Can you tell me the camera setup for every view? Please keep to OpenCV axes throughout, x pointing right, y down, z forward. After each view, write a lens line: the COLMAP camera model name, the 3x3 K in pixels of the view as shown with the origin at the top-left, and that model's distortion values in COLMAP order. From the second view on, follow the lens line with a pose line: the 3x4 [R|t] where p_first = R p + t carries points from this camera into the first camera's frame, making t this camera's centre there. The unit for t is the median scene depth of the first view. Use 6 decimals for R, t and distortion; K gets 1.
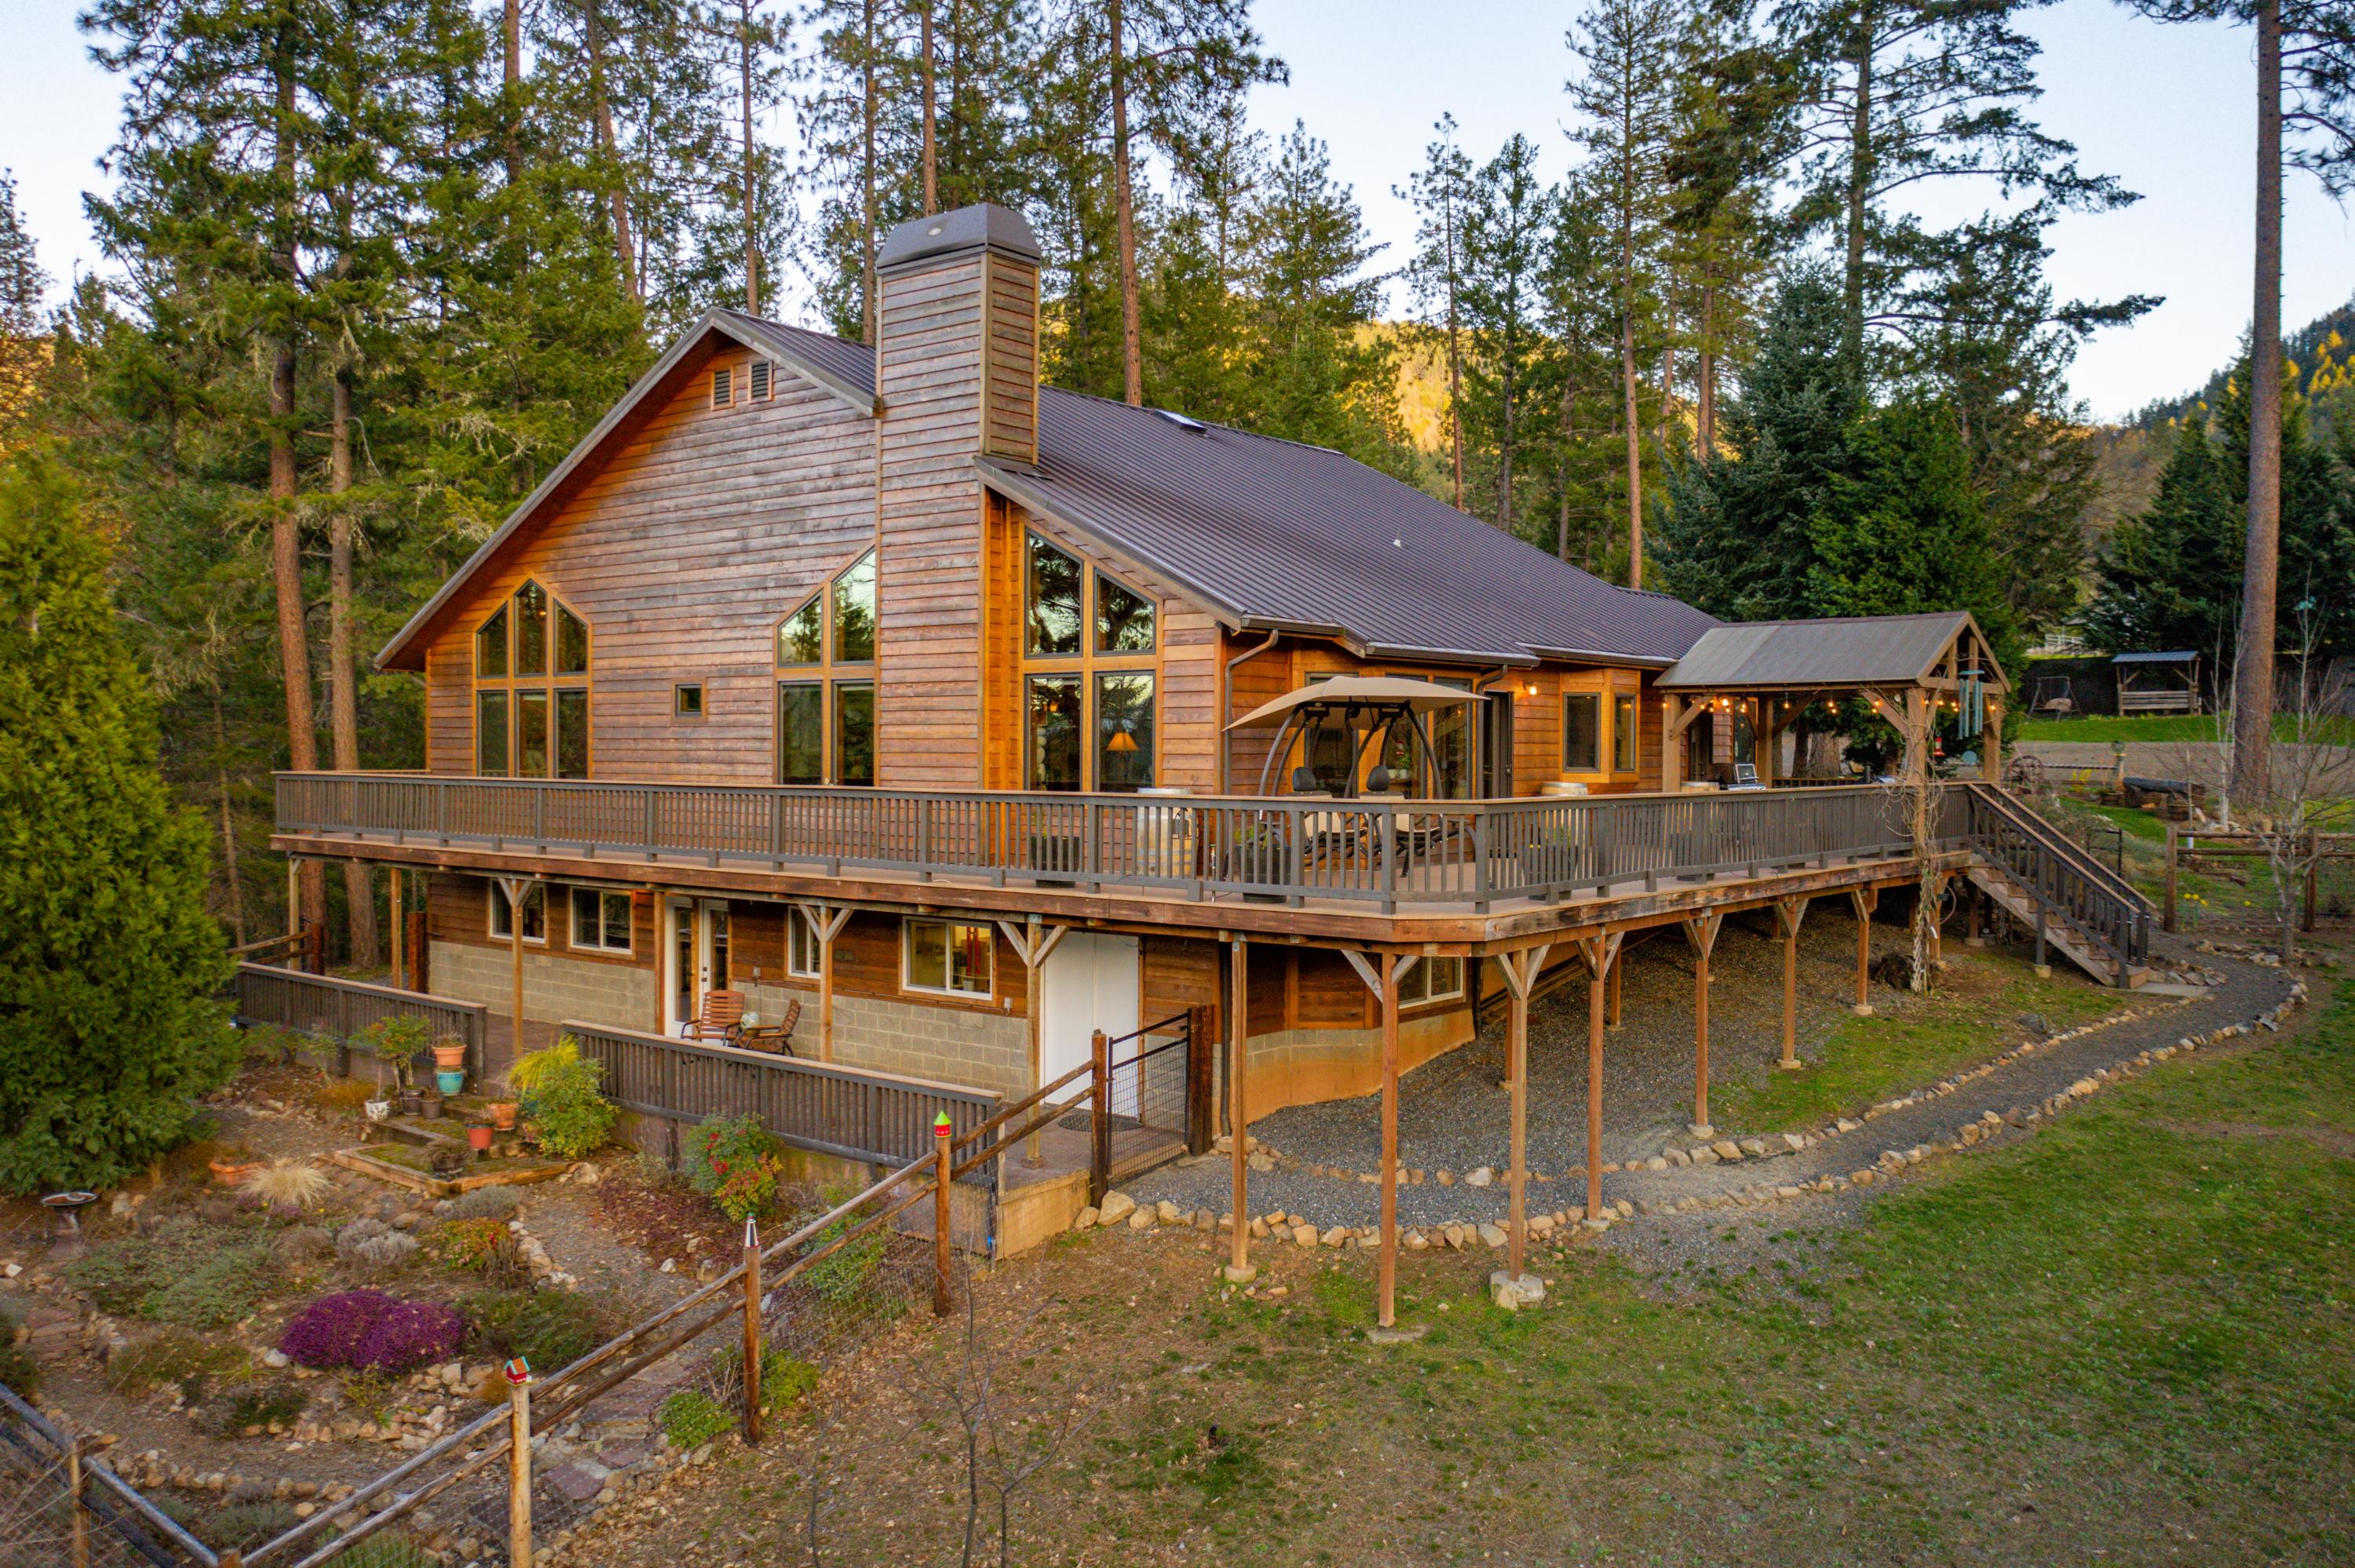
lens RADIAL K [[1864.3, 0, 1177.0], [0, 1864.3, 795.6], [0, 0, 1]] dist [-0.024155, 0.001921]
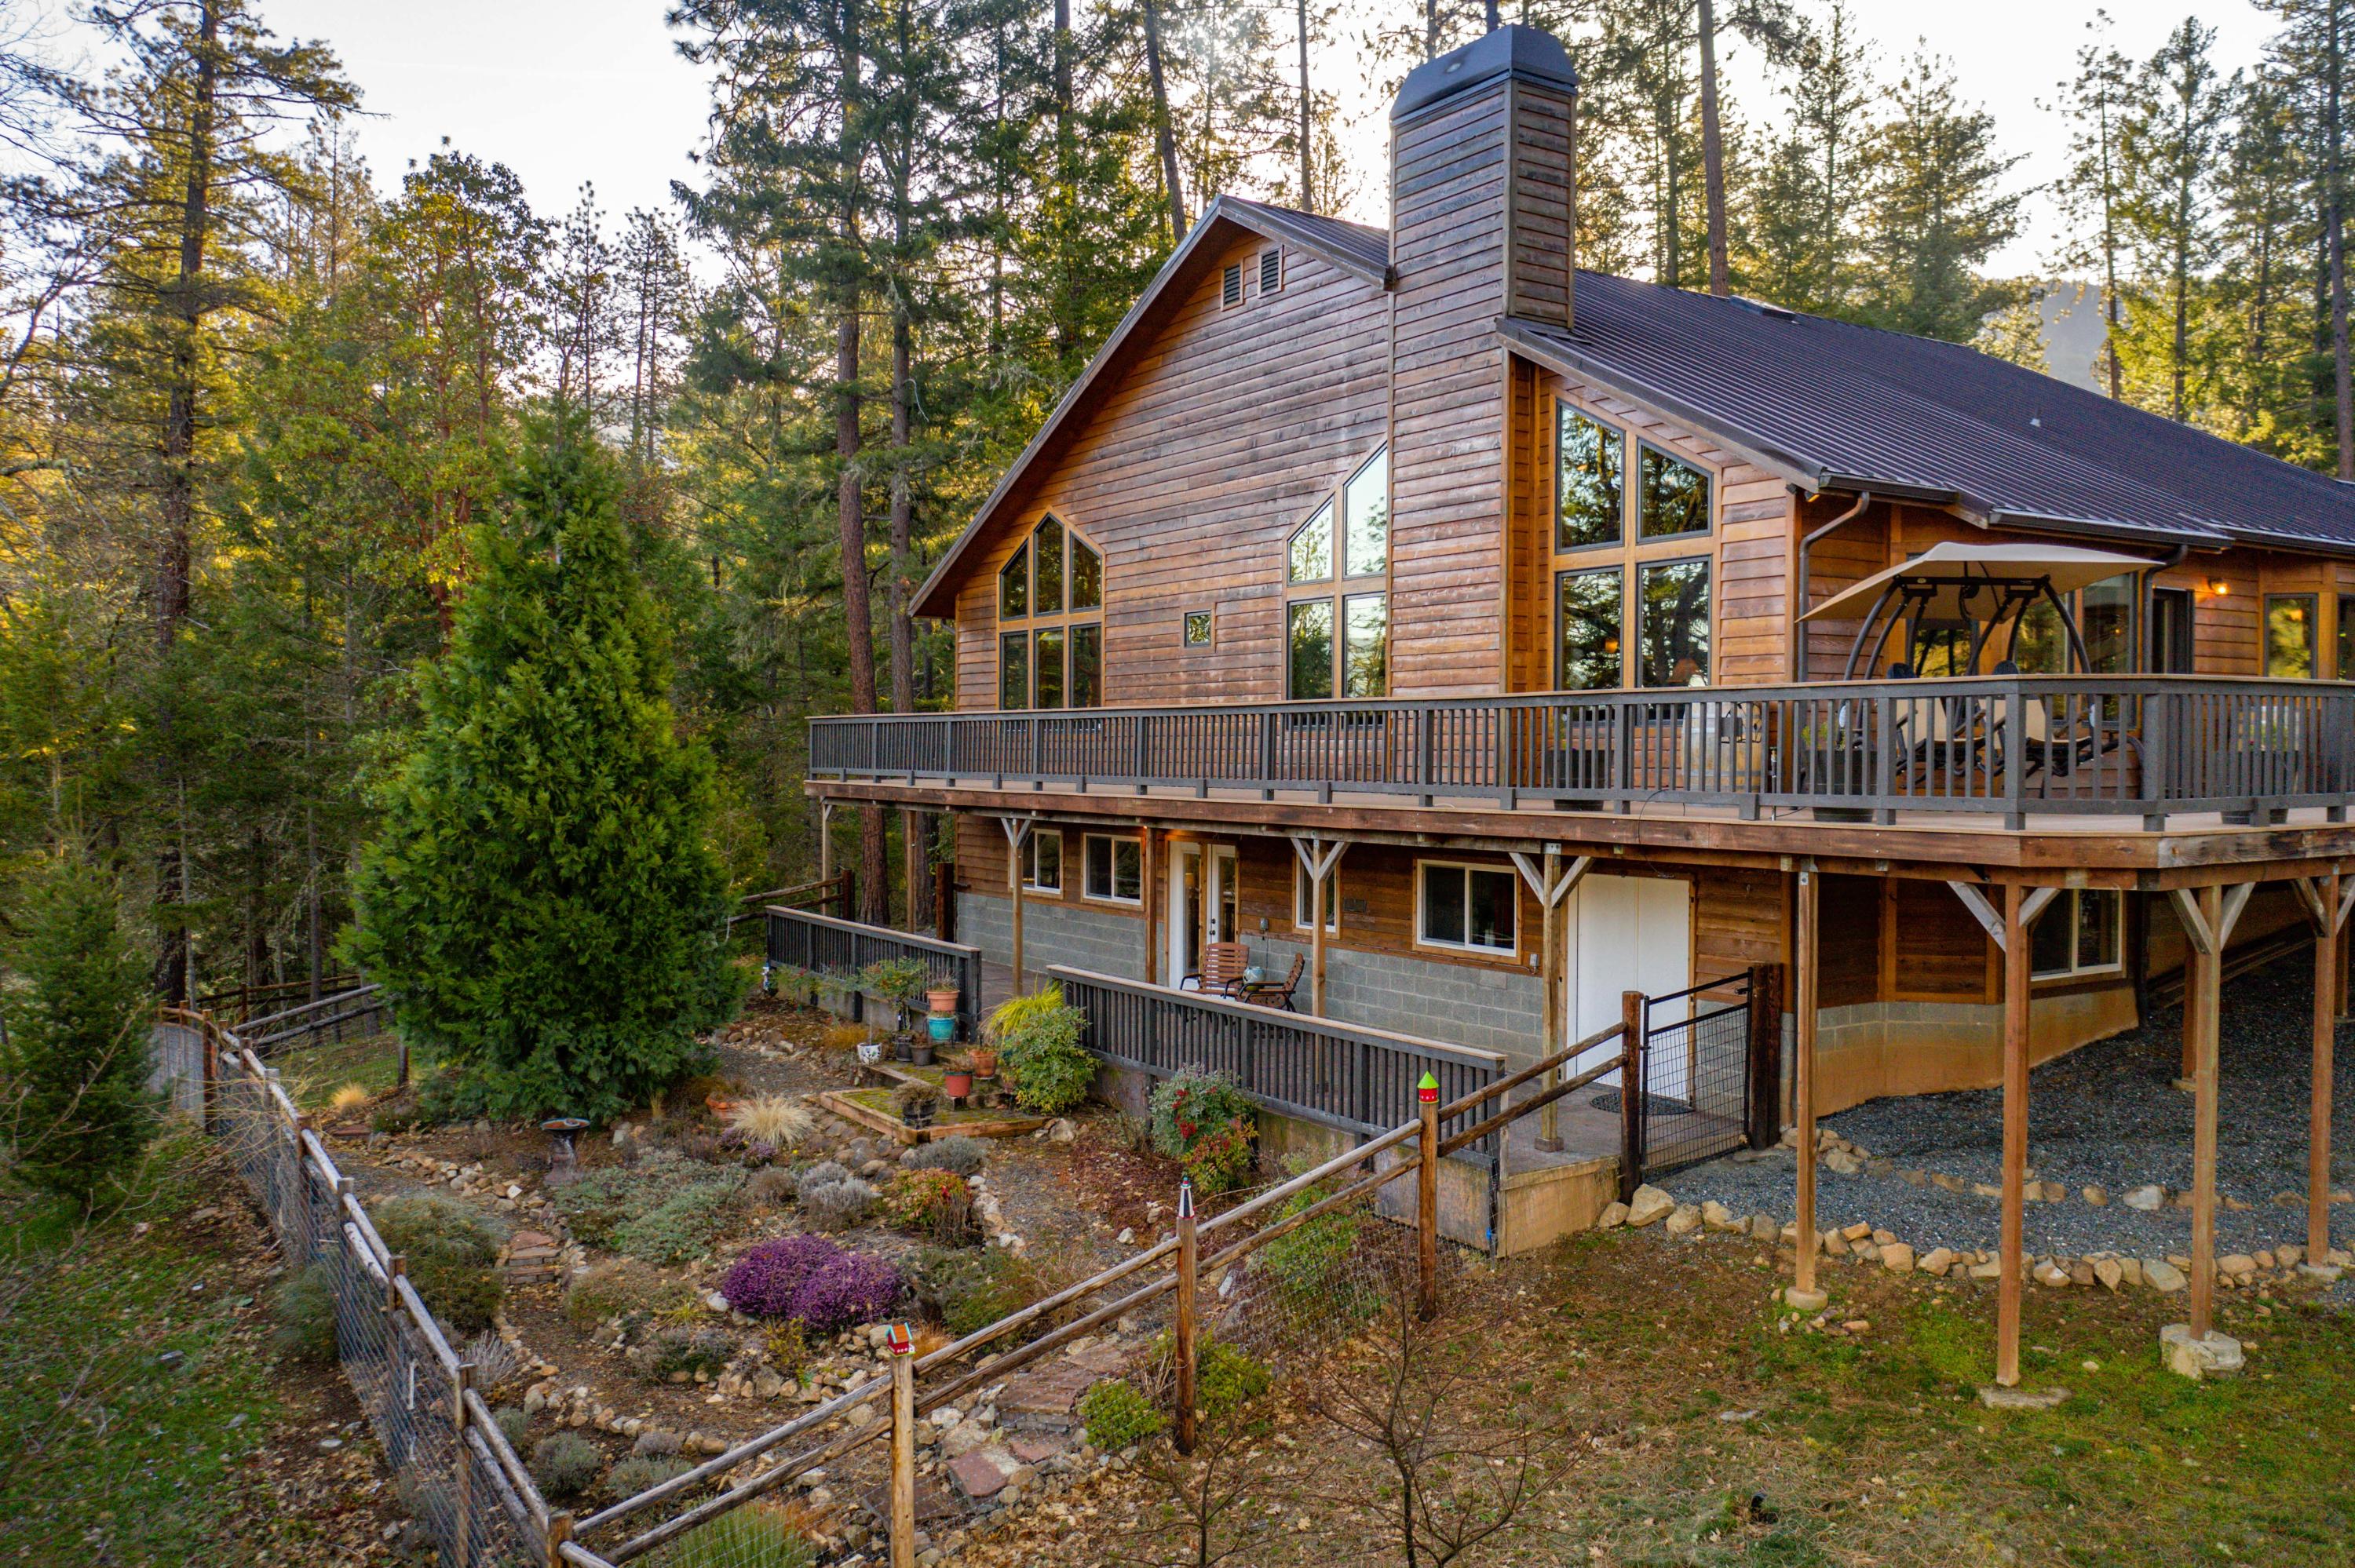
lens RADIAL K [[1867.9, 0, 1172.3], [0, 1867.9, 803.5], [0, 0, 1]] dist [-0.031982, 0.005885]
pose [[0.949101, 0.004745, -0.314937, 0.020212], [-0.003591, 0.999985, 0.004243, 0.036768], [0.314953, -0.002896, 0.949103, 0.139786]]
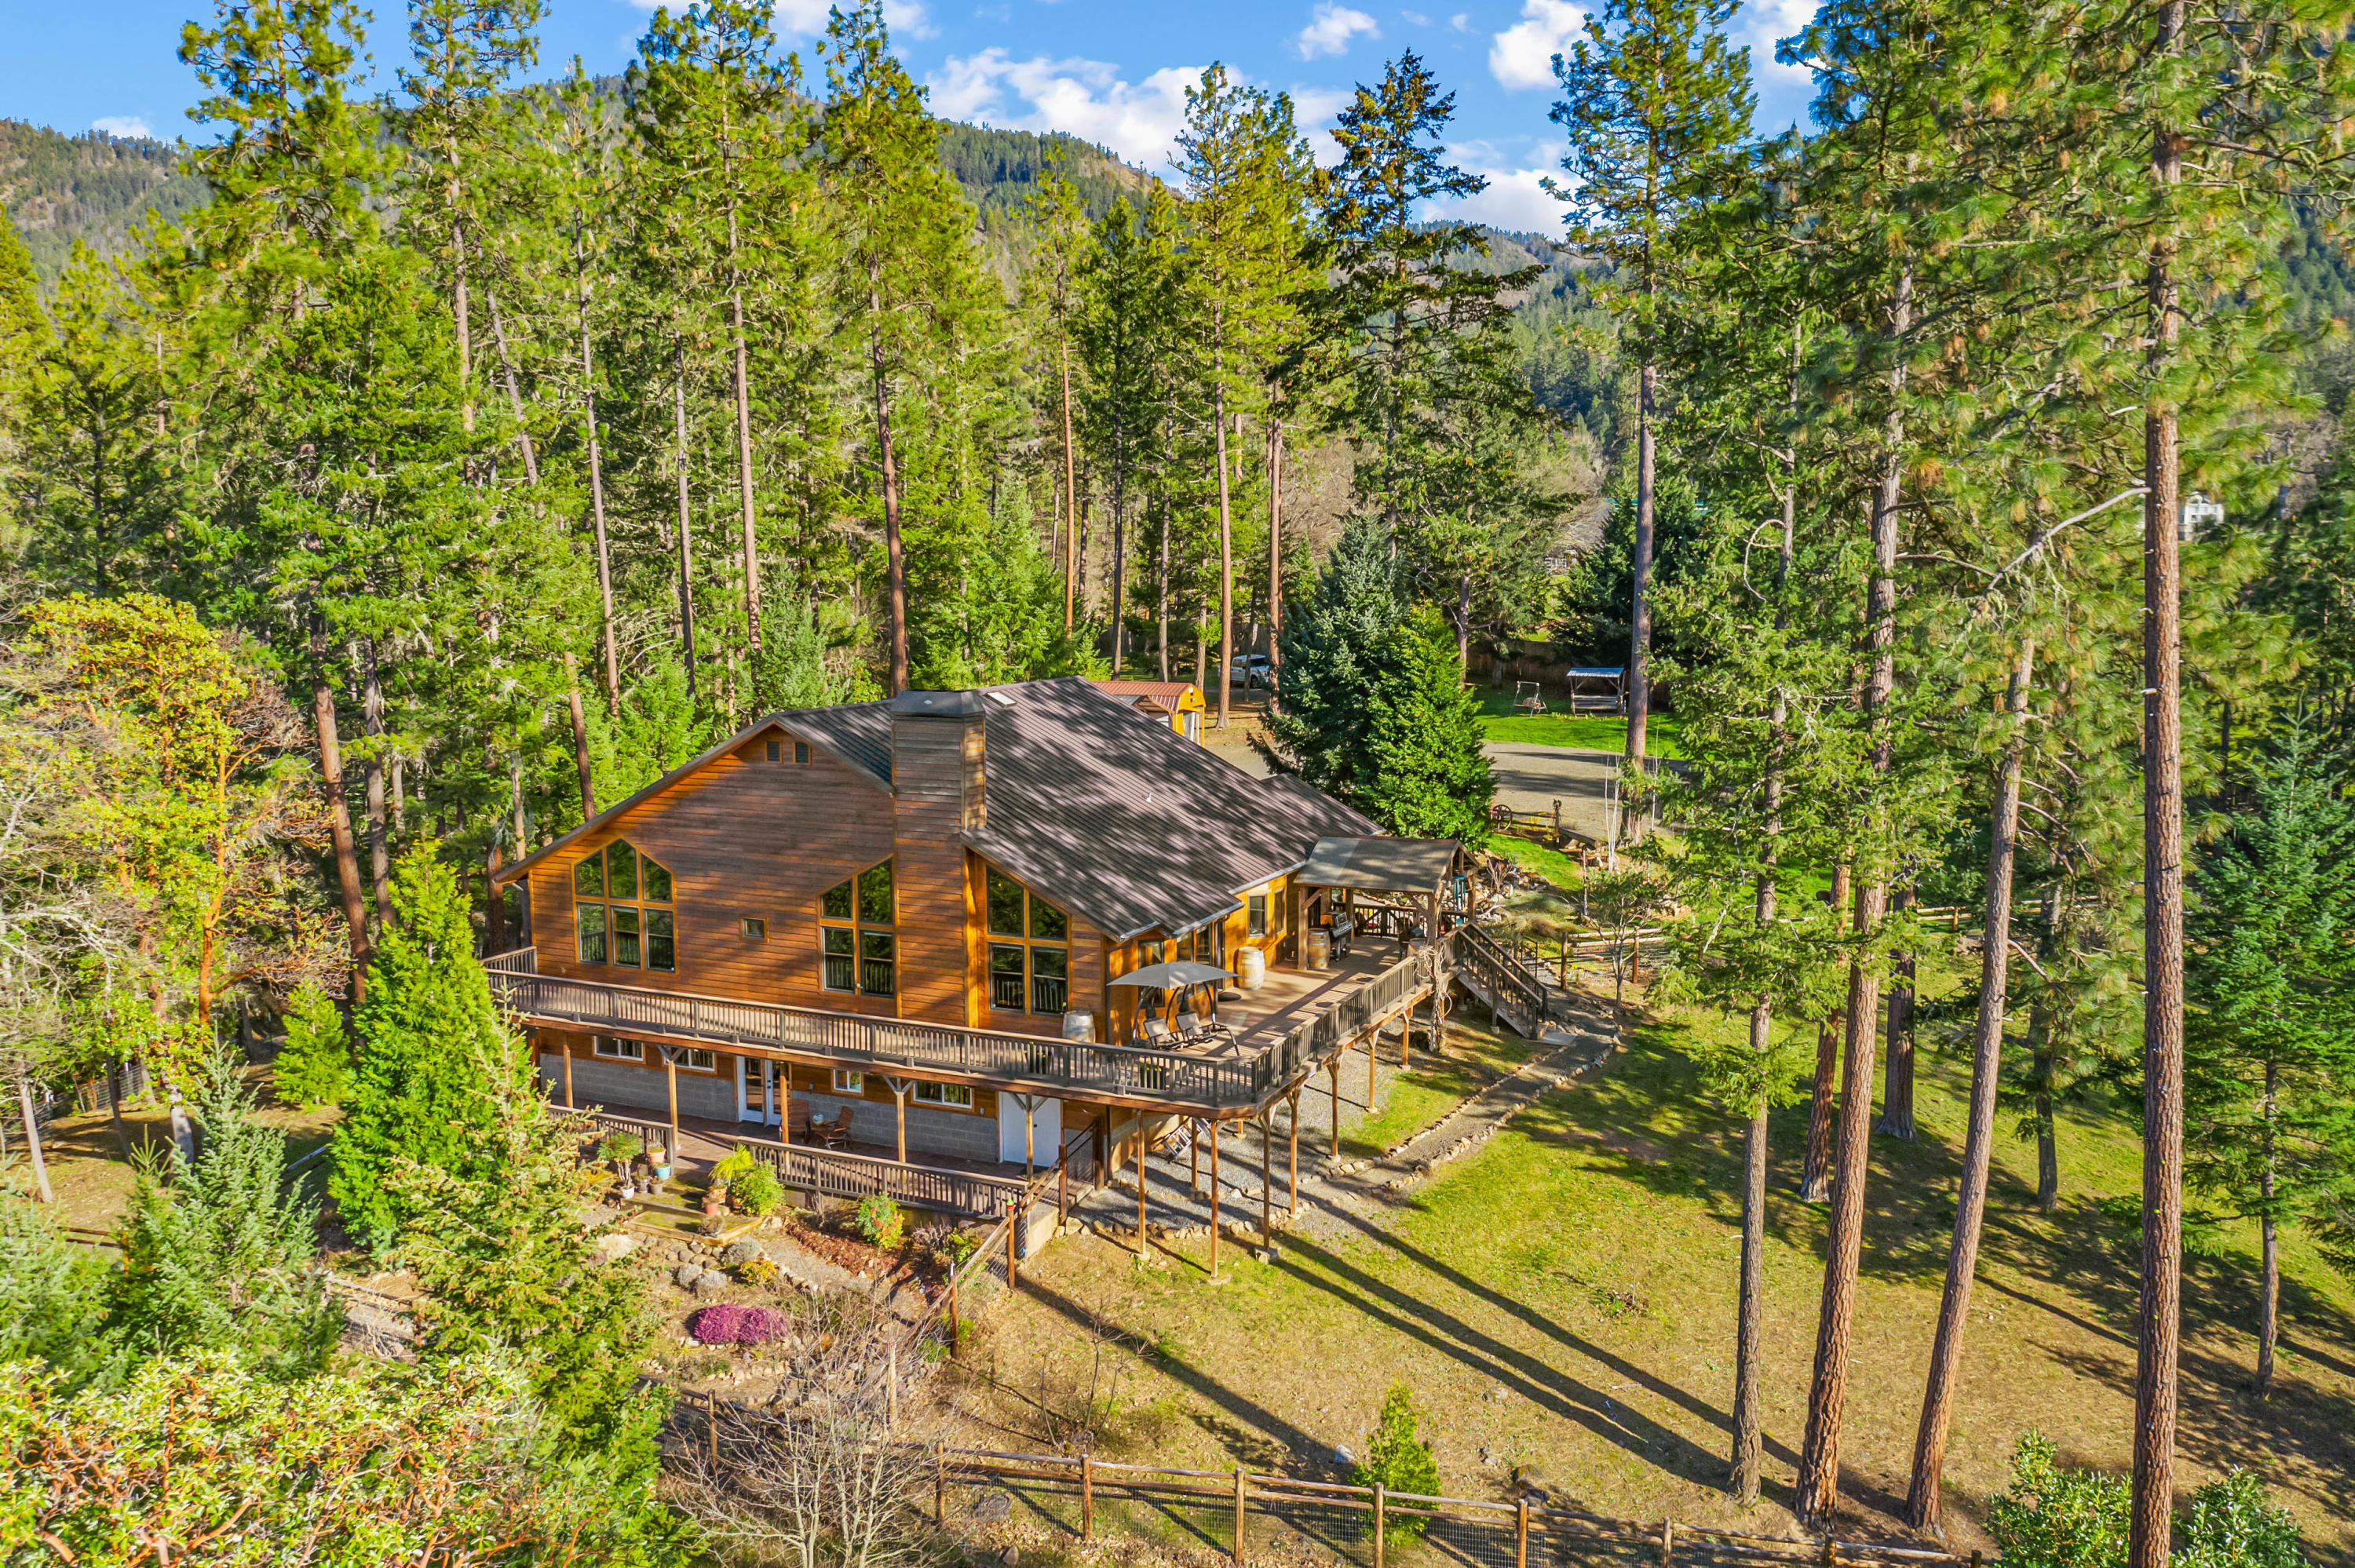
lens RADIAL K [[1864.3, 0, 1177.0], [0, 1864.3, 795.6], [0, 0, 1]] dist [-0.024155, 0.001921]
pose [[0.970816, -0.041201, 0.236259, -0.335558], [0.016616, 0.994321, 0.105121, -0.408073], [-0.239248, -0.098128, 0.965987, -0.856349]]
